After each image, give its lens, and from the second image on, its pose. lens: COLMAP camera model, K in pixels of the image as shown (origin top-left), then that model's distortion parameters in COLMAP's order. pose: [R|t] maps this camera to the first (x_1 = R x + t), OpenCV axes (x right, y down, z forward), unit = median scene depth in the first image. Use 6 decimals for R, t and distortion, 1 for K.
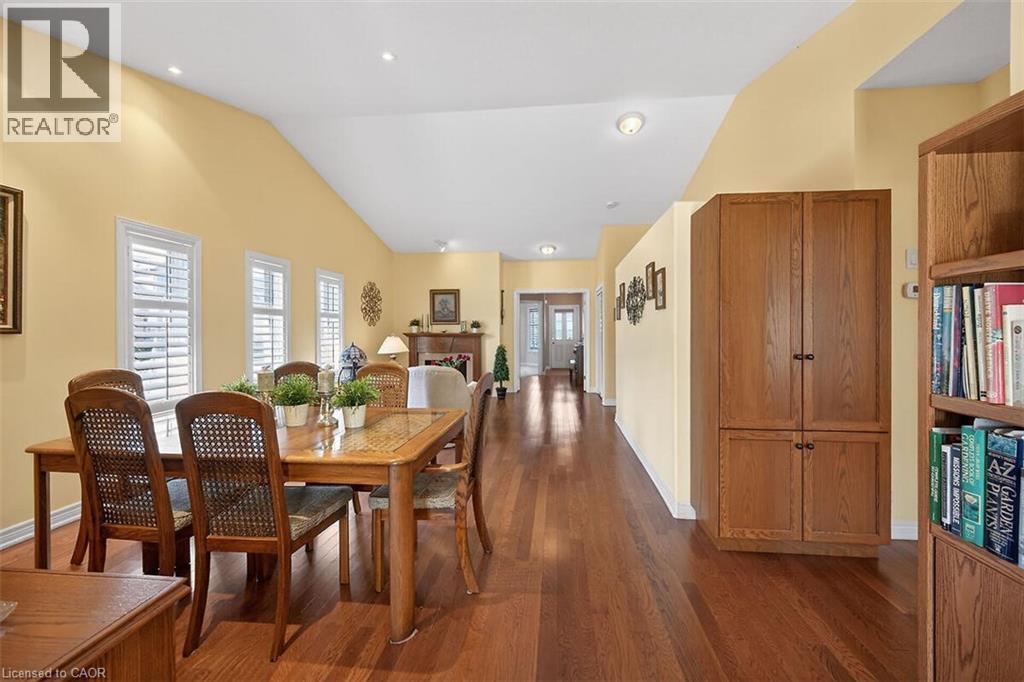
lens RADIAL K [[398.8, 0, 506.4], [0, 398.8, 330.2], [0, 0, 1]] dist [0.003127, -0.002674]
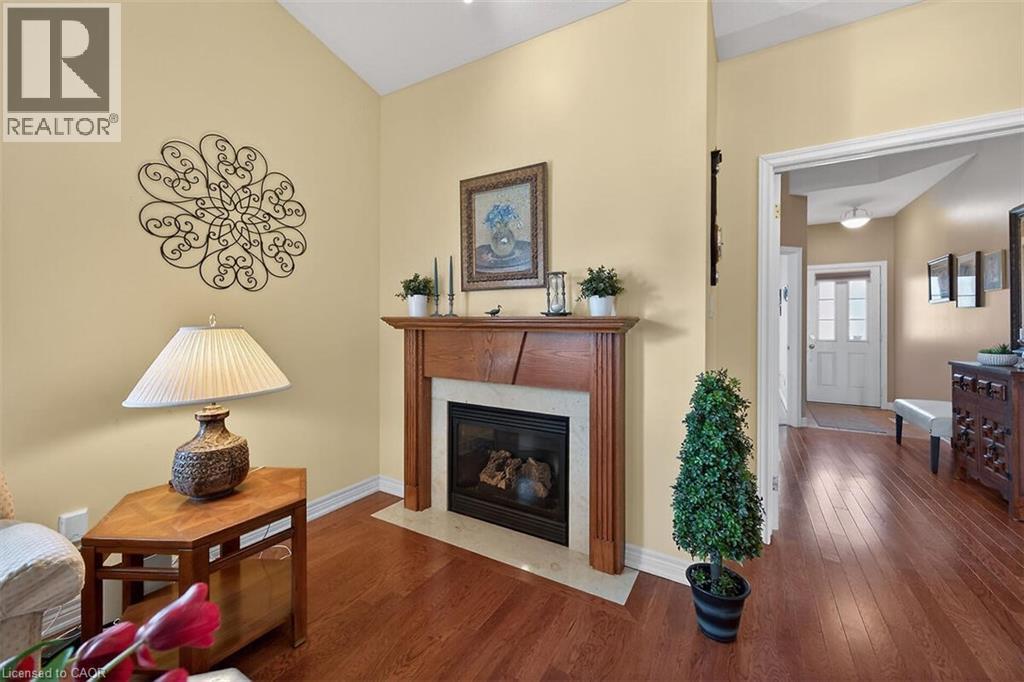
lens RADIAL K [[398.8, 0, 508.4], [0, 398.8, 327.9], [0, 0, 1]] dist [0.003127, -0.002674]
pose [[0.914521, 0.010772, -0.404394, -0.028116], [-0.006721, 0.999912, 0.011436, 0.011854], [0.404482, -0.007741, 0.914513, 0.740370]]
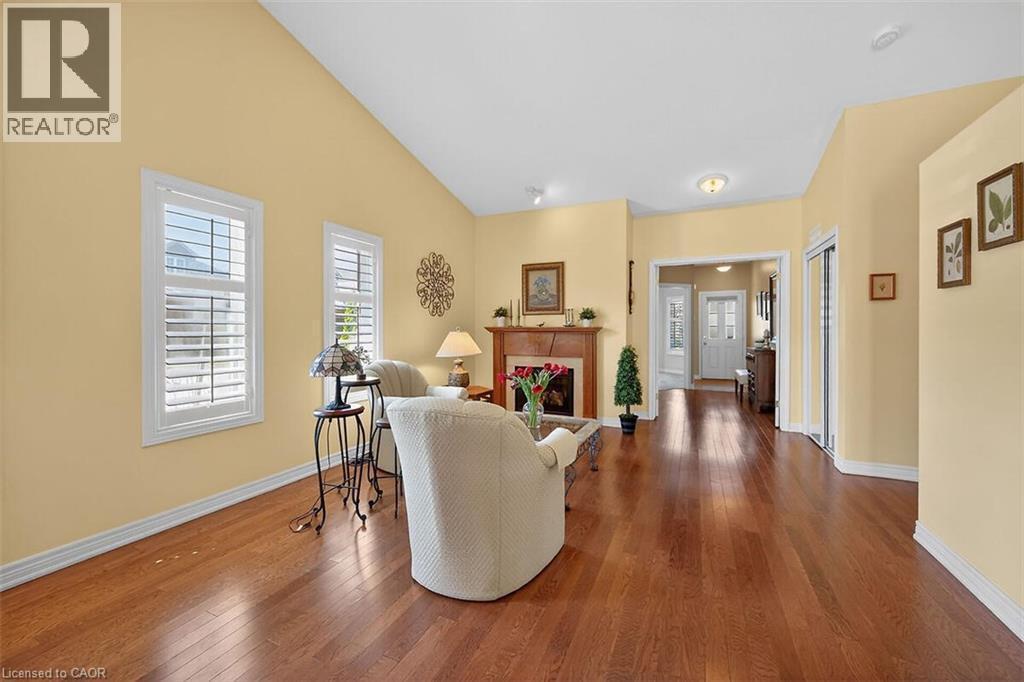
lens RADIAL K [[398.8, 0, 512.4], [0, 398.8, 329.8], [0, 0, 1]] dist [0.003127, -0.002674]
pose [[0.954801, 0.004410, -0.297212, -0.000939], [-0.003466, 0.999987, 0.003703, 0.009494], [0.297224, -0.002506, 0.954804, 0.339576]]
